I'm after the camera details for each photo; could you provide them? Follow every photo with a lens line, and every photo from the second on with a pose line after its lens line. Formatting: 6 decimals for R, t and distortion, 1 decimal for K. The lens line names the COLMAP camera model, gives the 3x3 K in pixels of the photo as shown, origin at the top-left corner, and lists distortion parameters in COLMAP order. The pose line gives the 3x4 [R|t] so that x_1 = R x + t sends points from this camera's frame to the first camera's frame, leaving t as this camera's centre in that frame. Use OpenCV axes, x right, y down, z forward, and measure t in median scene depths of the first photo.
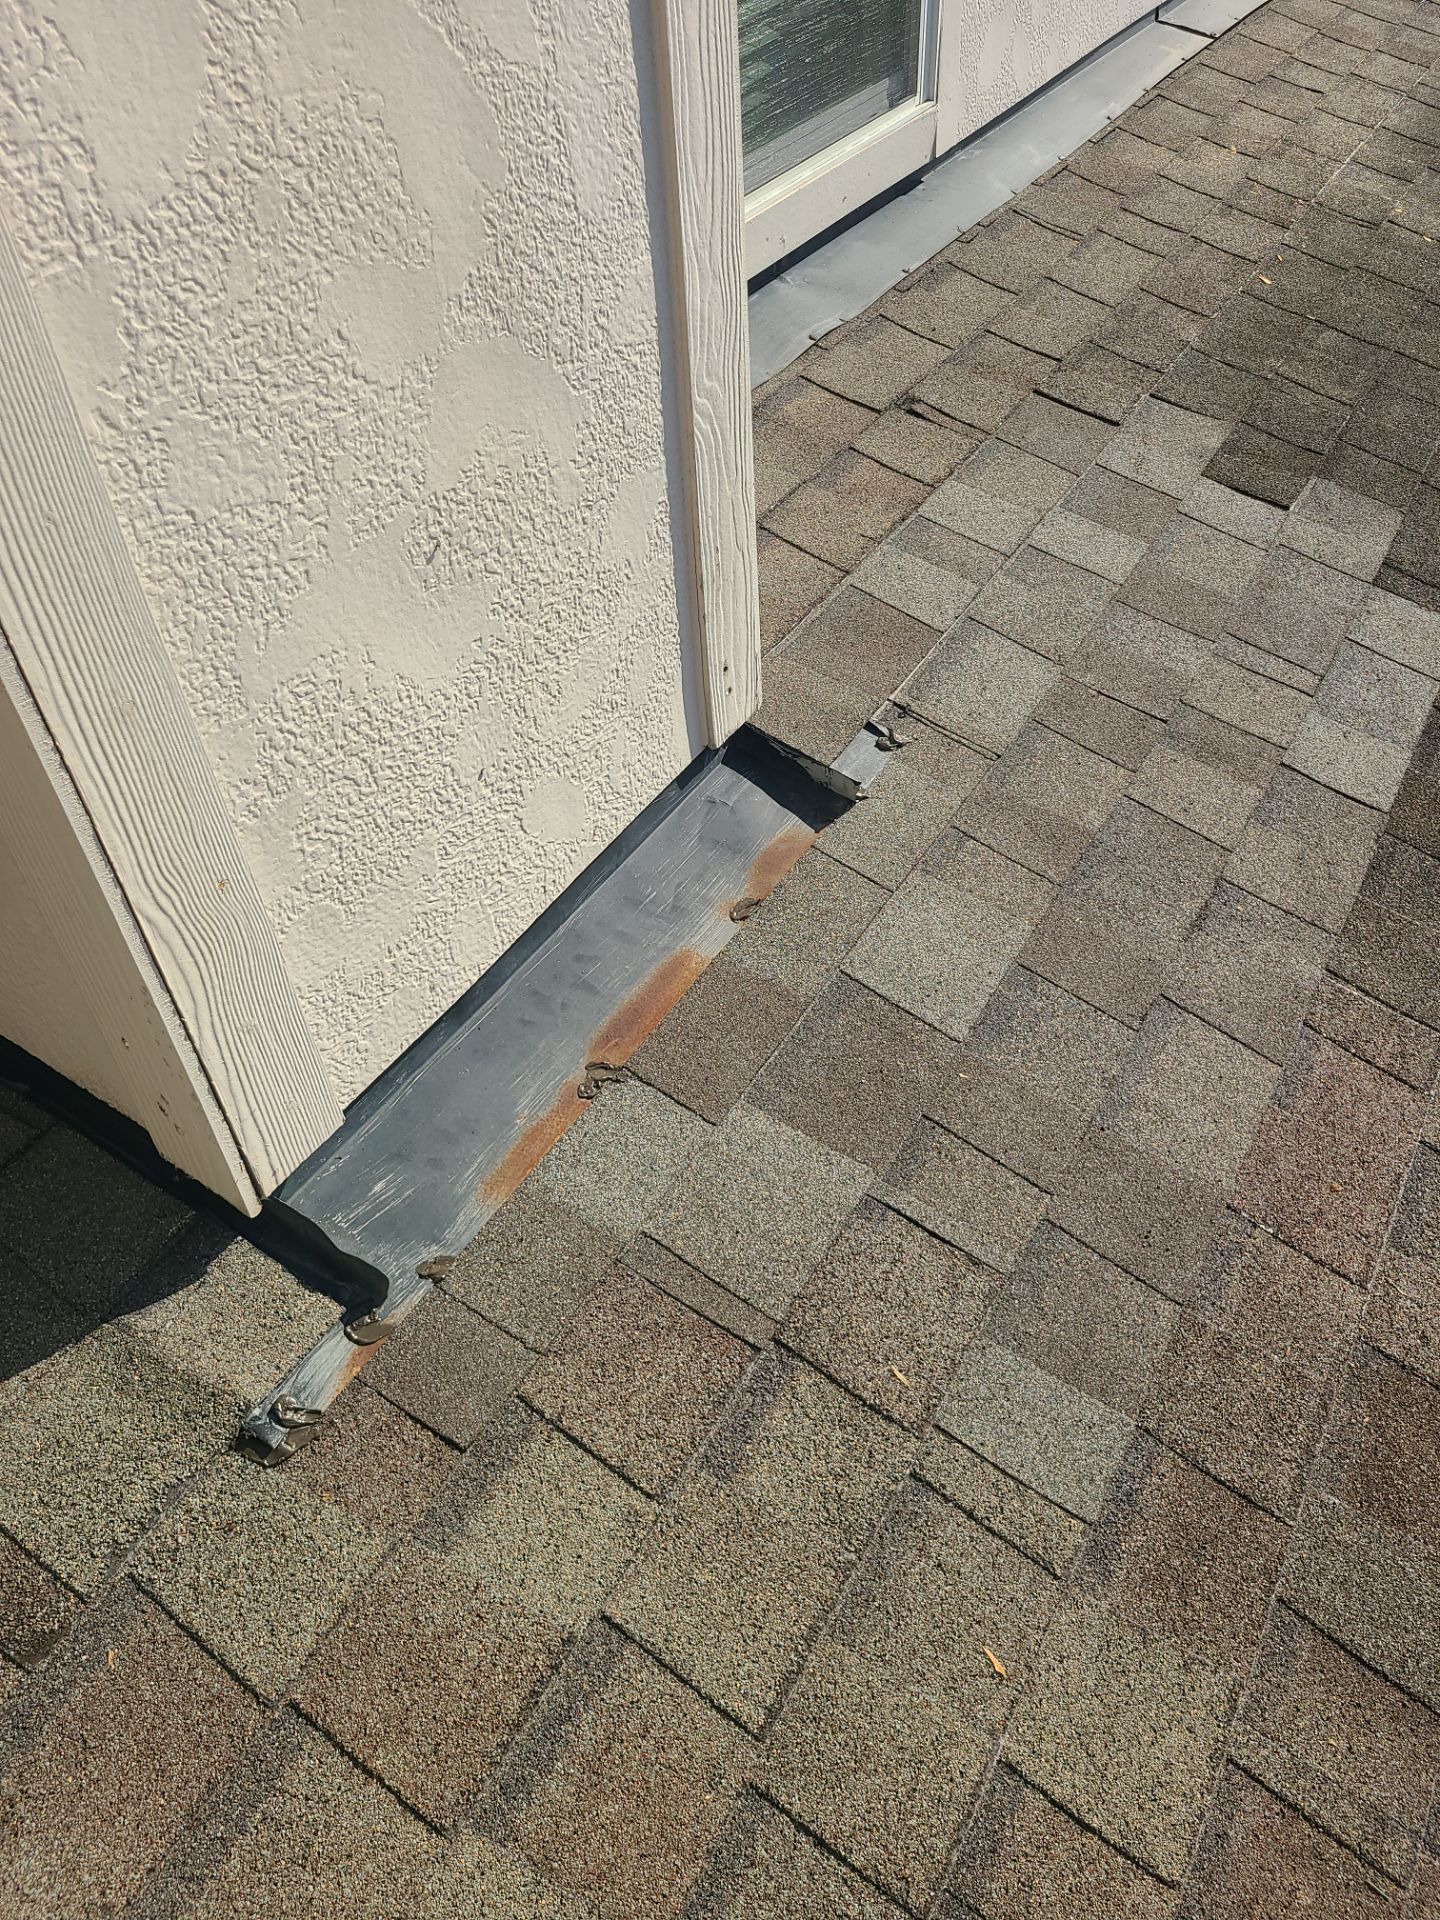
lens RADIAL K [[1423.6, 0, 769.8], [0, 1423.6, 956.8], [0, 0, 1]] dist [0.034810, -0.030683]
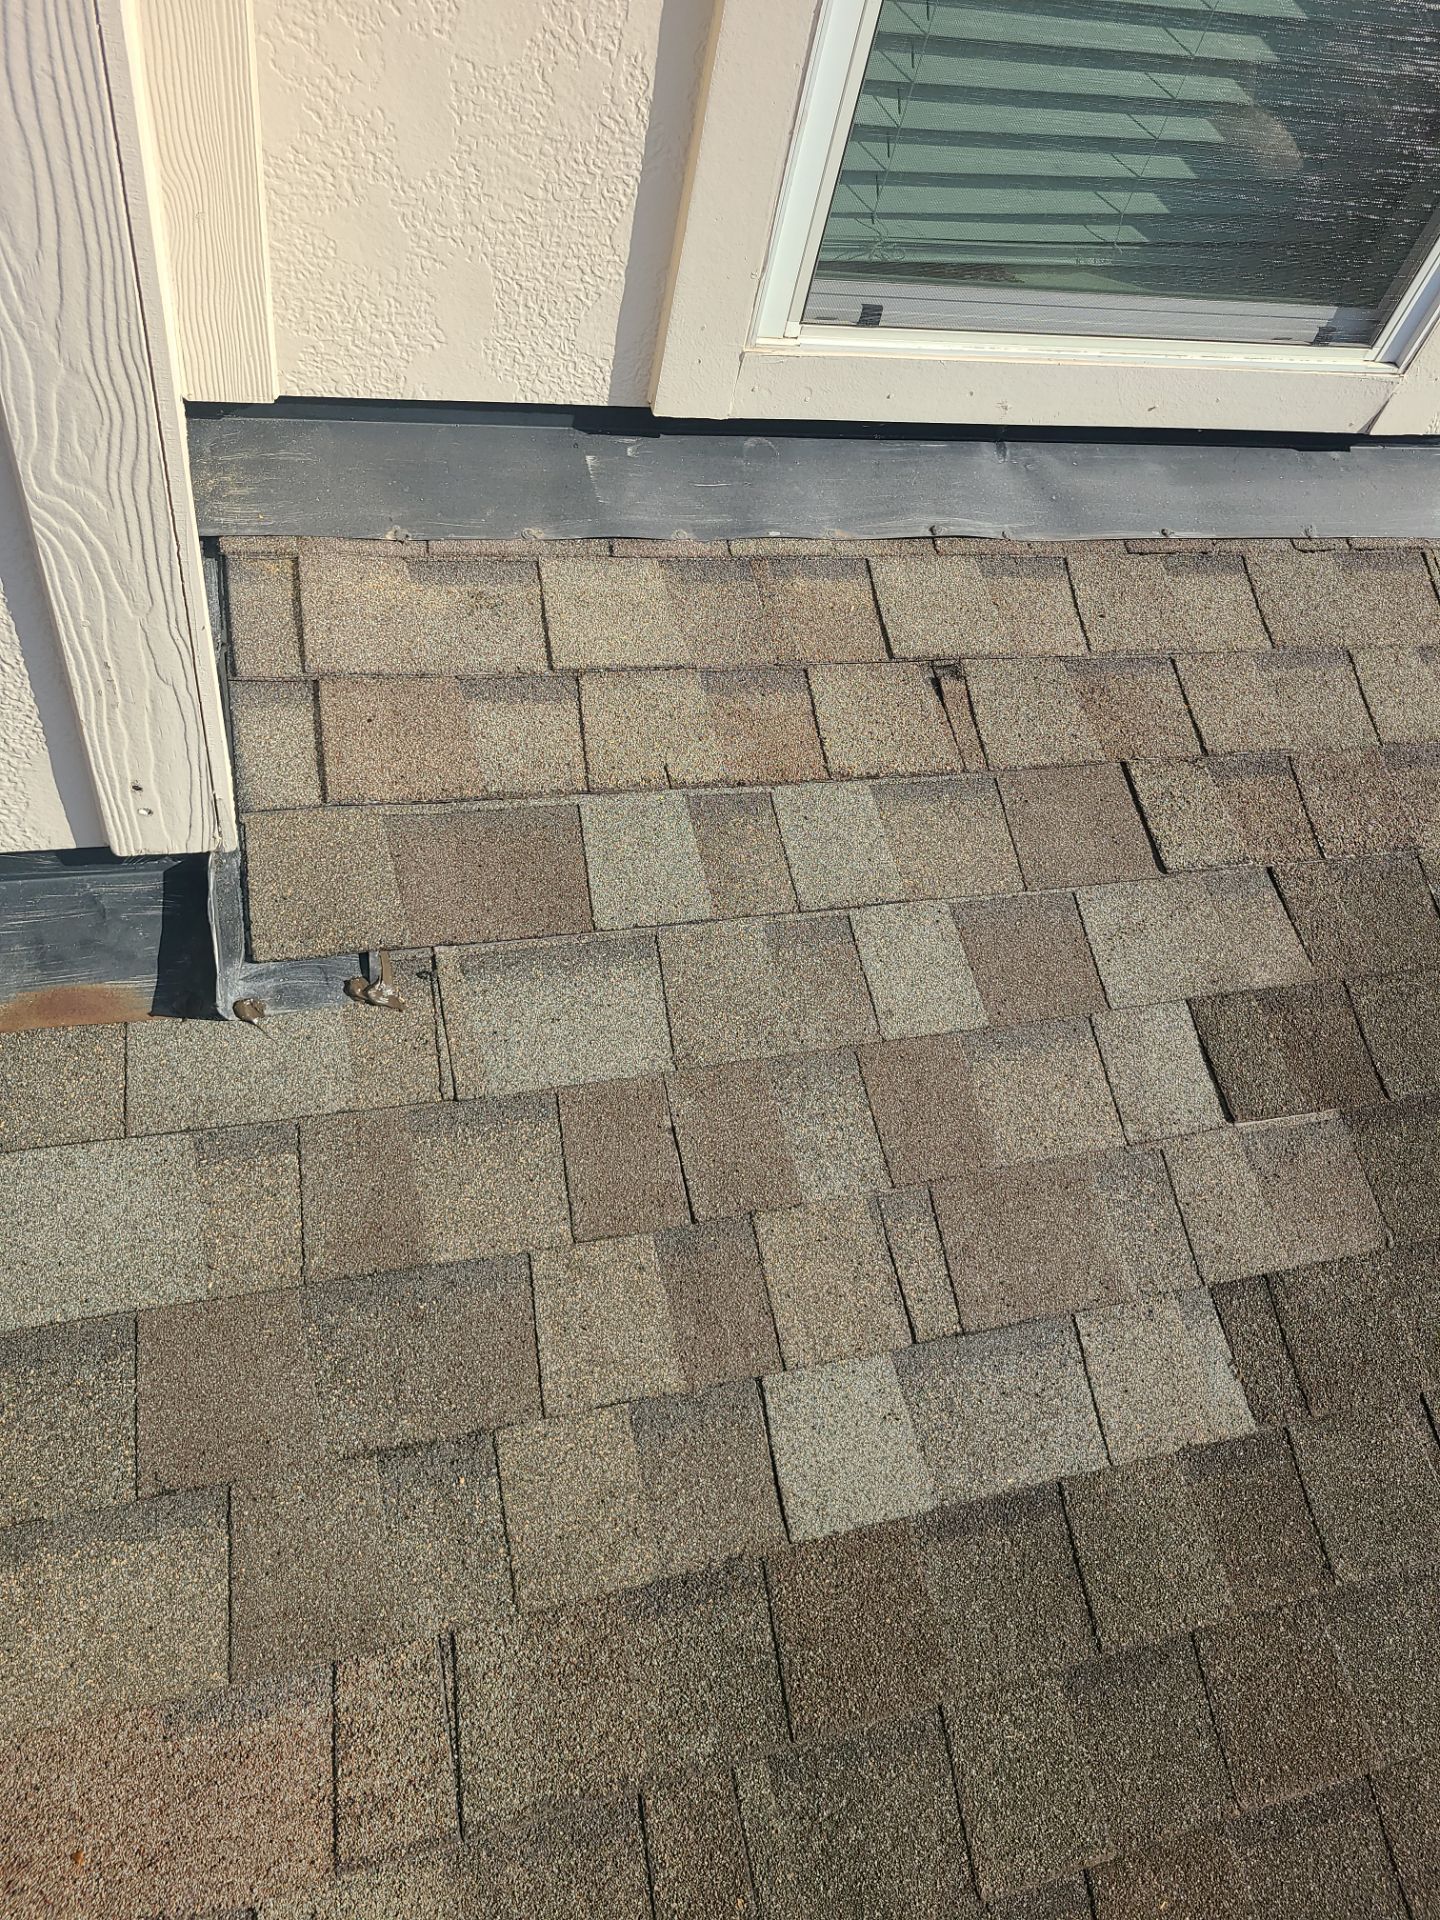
lens RADIAL K [[1423.6, 0, 769.8], [0, 1423.6, 956.8], [0, 0, 1]] dist [0.034810, -0.030683]
pose [[0.684722, 0.669771, -0.287338, 0.380060], [-0.644357, 0.740561, 0.190719, -0.386335], [0.340529, 0.054559, 0.938650, 0.282465]]
